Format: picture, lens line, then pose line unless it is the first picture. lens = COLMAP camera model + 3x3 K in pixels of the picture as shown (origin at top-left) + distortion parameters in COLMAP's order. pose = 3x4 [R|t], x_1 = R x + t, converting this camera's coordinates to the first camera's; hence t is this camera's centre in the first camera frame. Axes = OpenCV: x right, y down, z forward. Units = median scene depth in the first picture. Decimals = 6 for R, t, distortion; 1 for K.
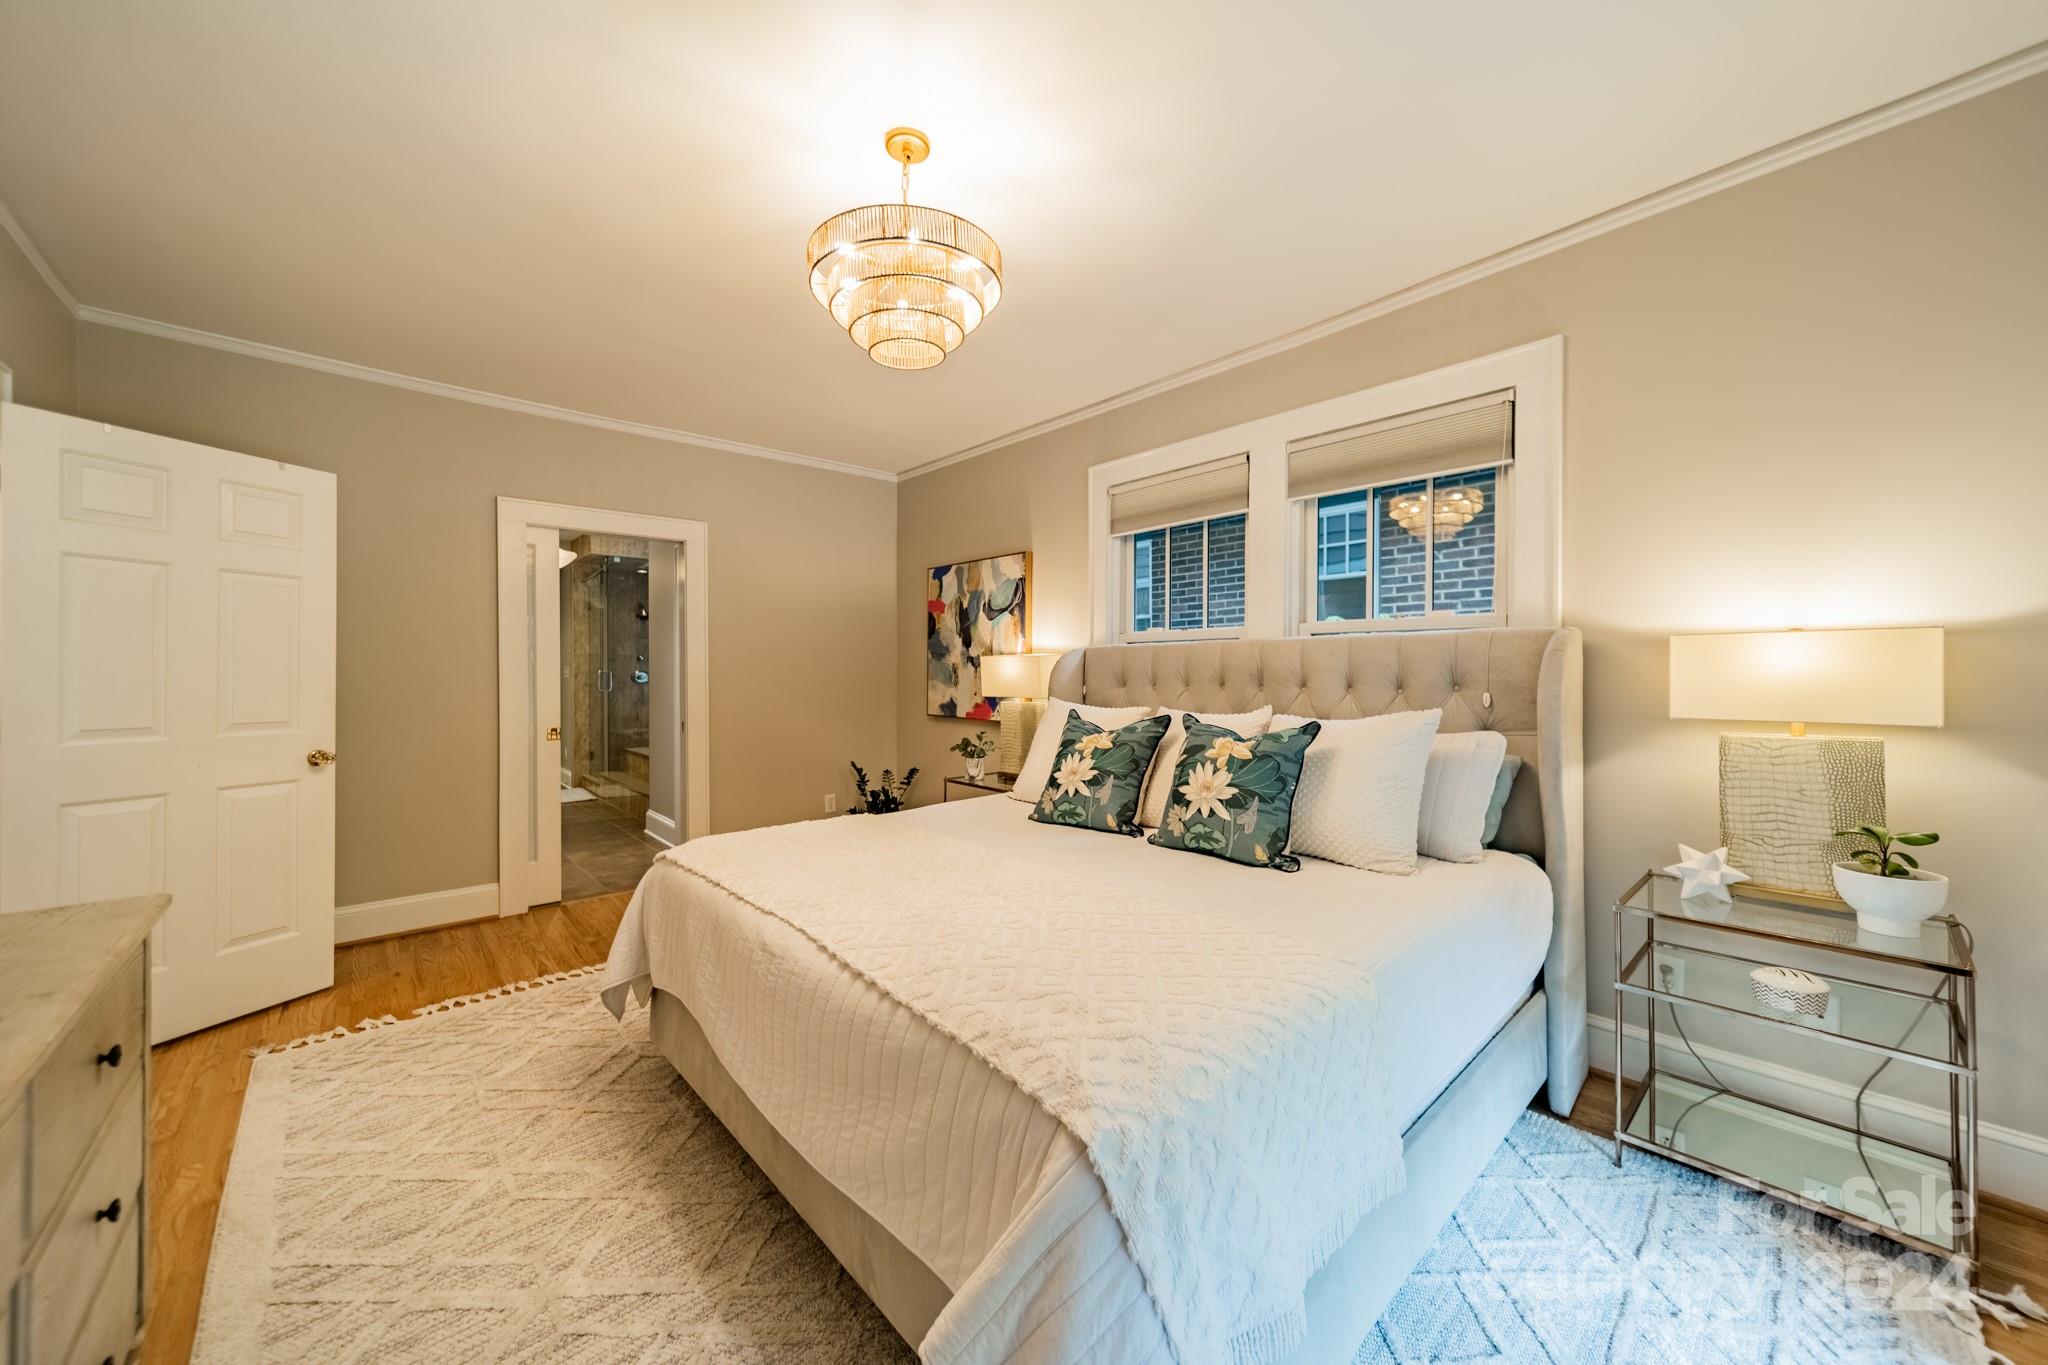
lens RADIAL K [[742.3, 0, 1013.1], [0, 742.3, 647.9], [0, 0, 1]] dist [0.000766, 0.000000]
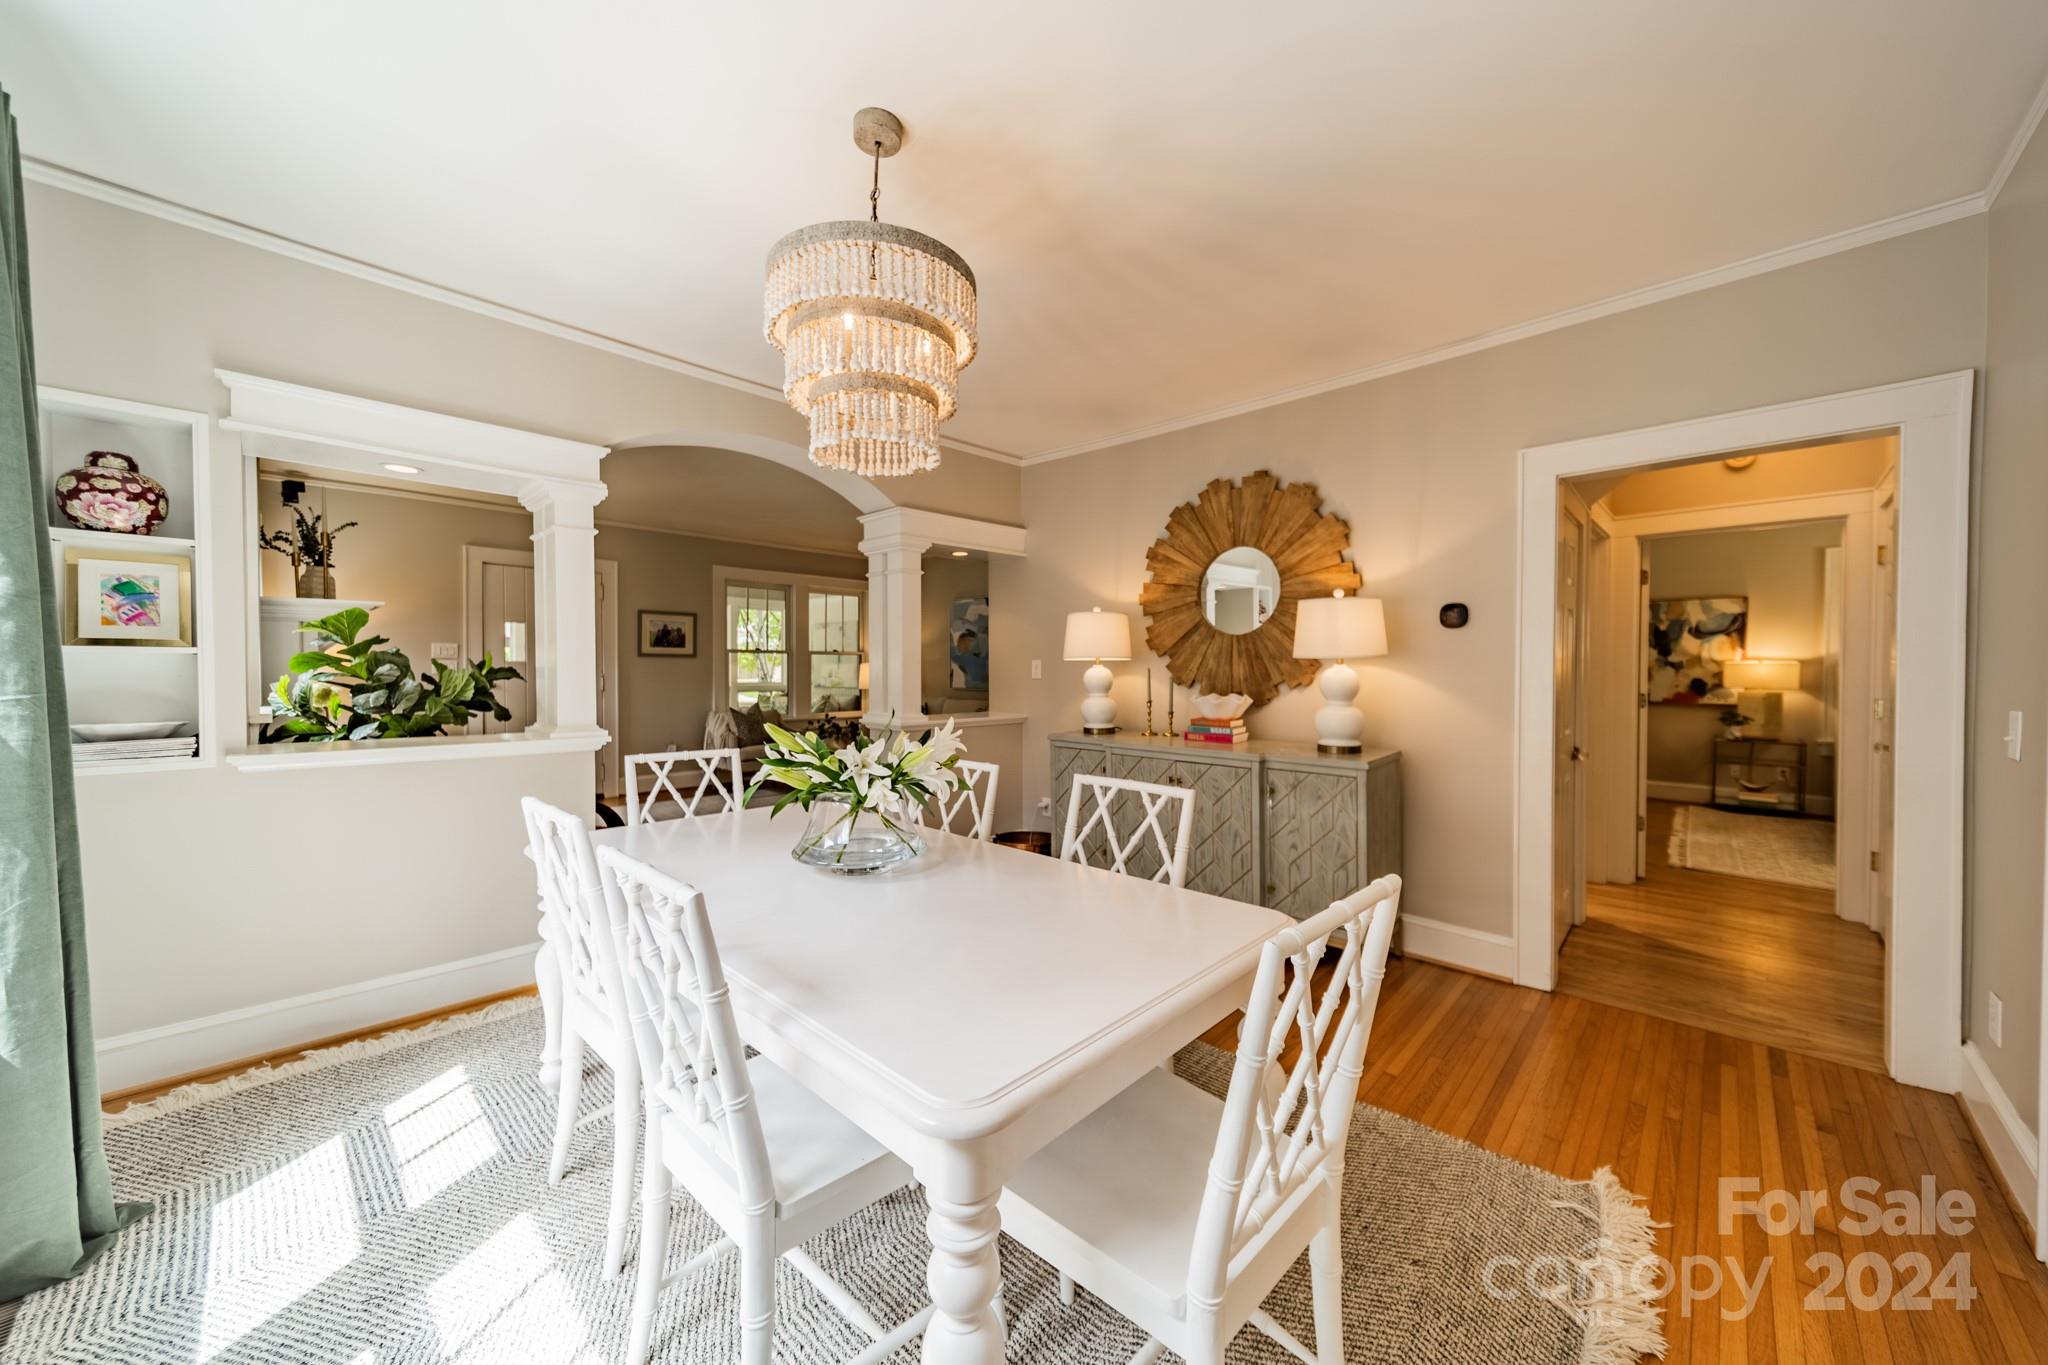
lens RADIAL K [[726.7, 0, 1026.0], [0, 726.7, 677.5], [0, 0, 1]] dist [0.002511, 0.000027]
pose [[0.996917, 0.014522, 0.077112, -1.517265], [-0.017342, 0.999201, 0.036019, 0.012533], [-0.076528, -0.037245, 0.996372, -0.405302]]
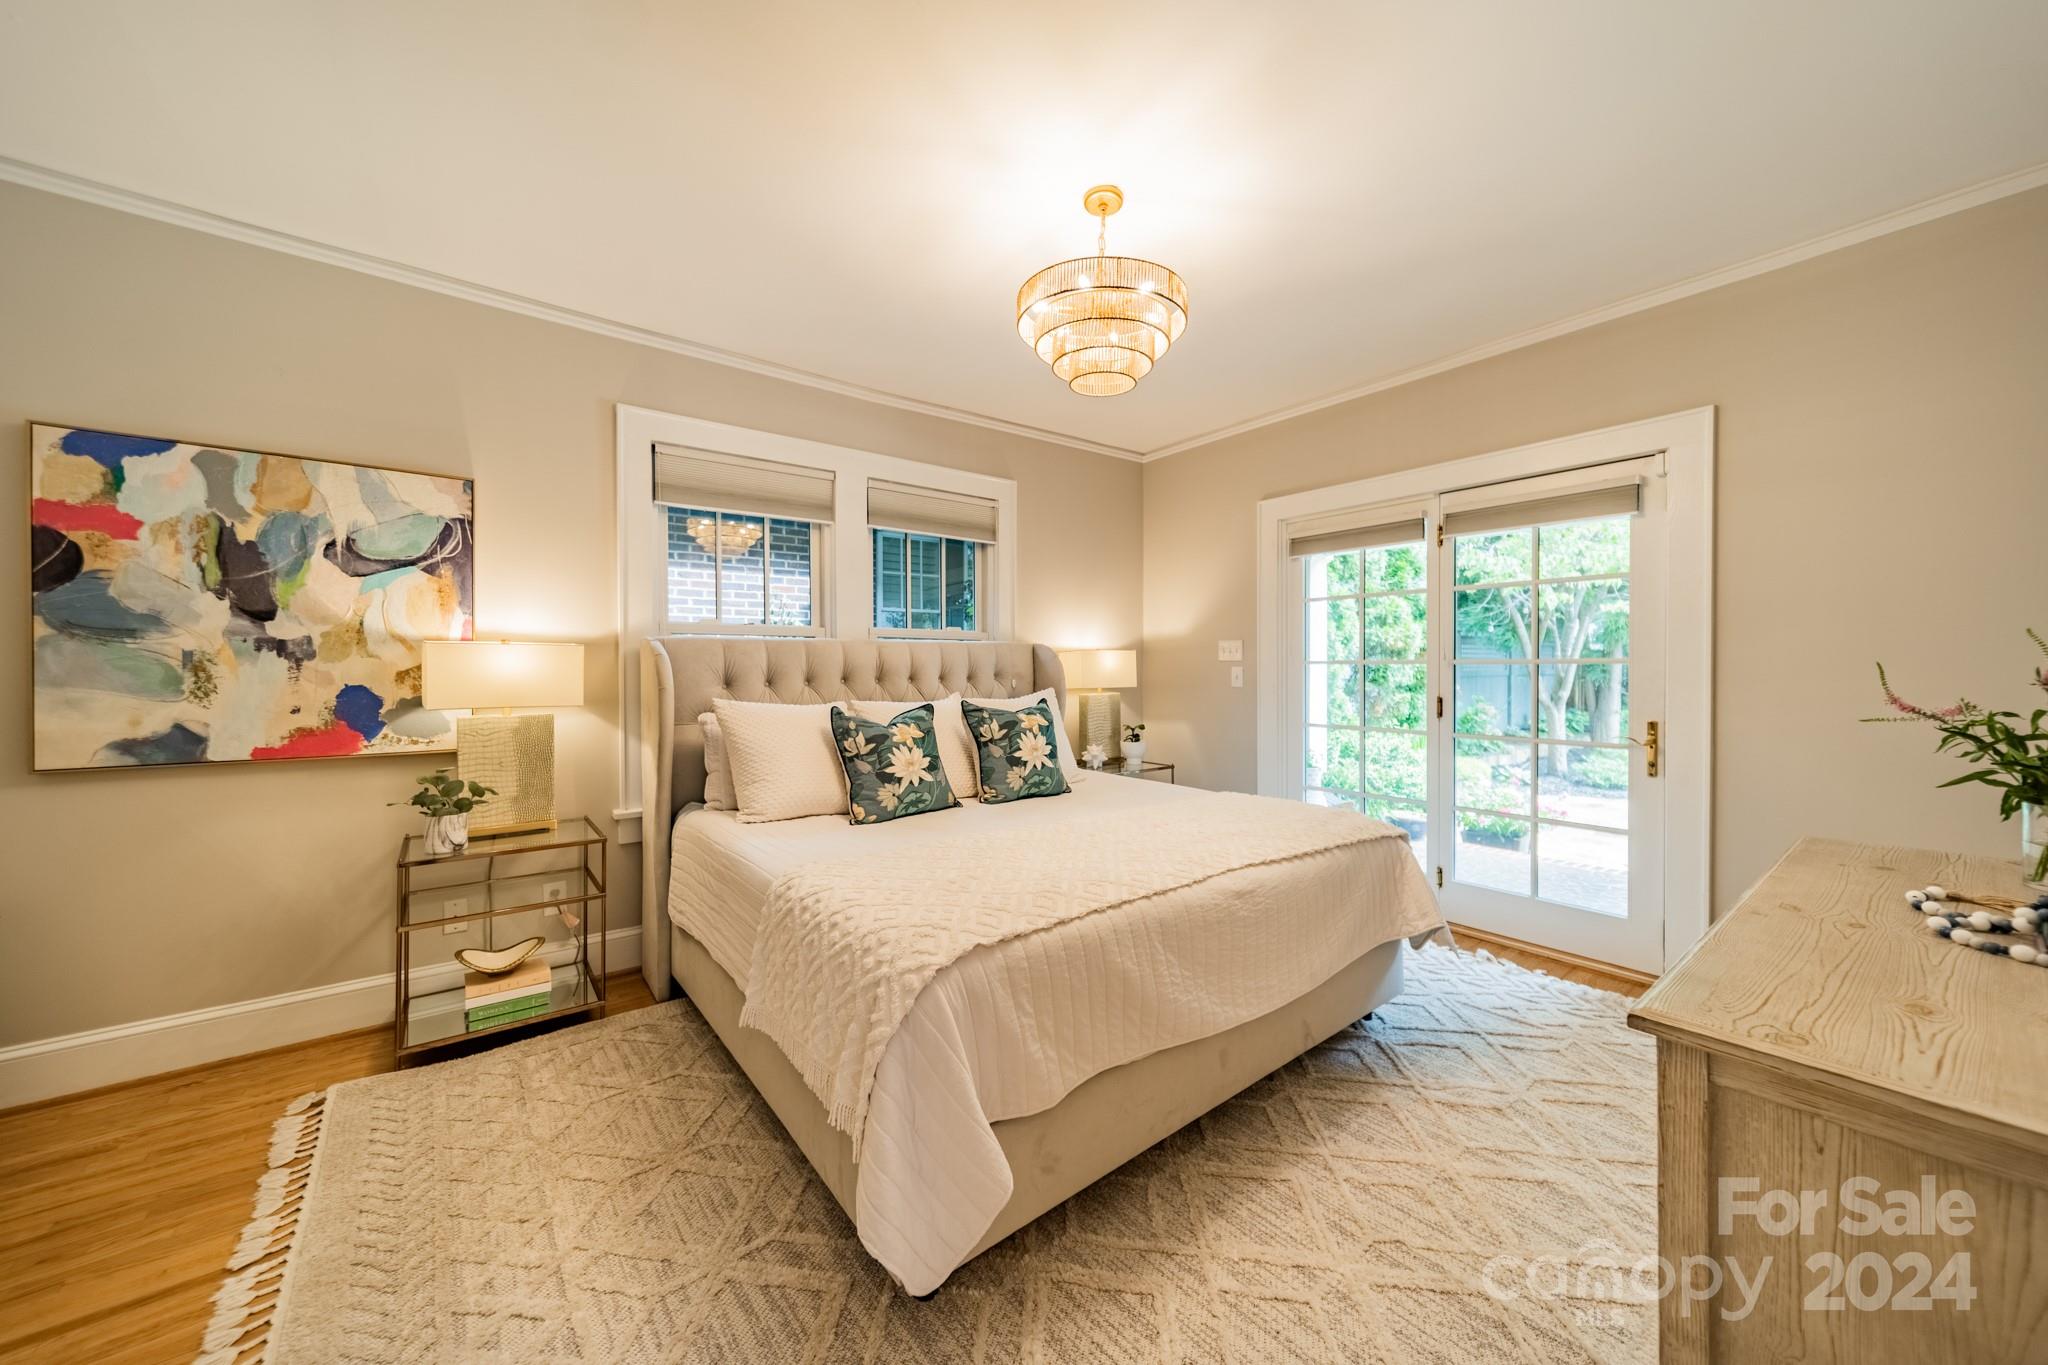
lens RADIAL K [[716.0, 0, 1026.4], [0, 716.0, 672.4], [0, 0, 1]] dist [-0.000015, -0.000023]
pose [[0.066710, 0.009909, 0.997723, -0.520852], [-0.022077, 0.999721, -0.008453, 0.027640], [-0.997528, -0.021463, 0.066910, 0.450521]]
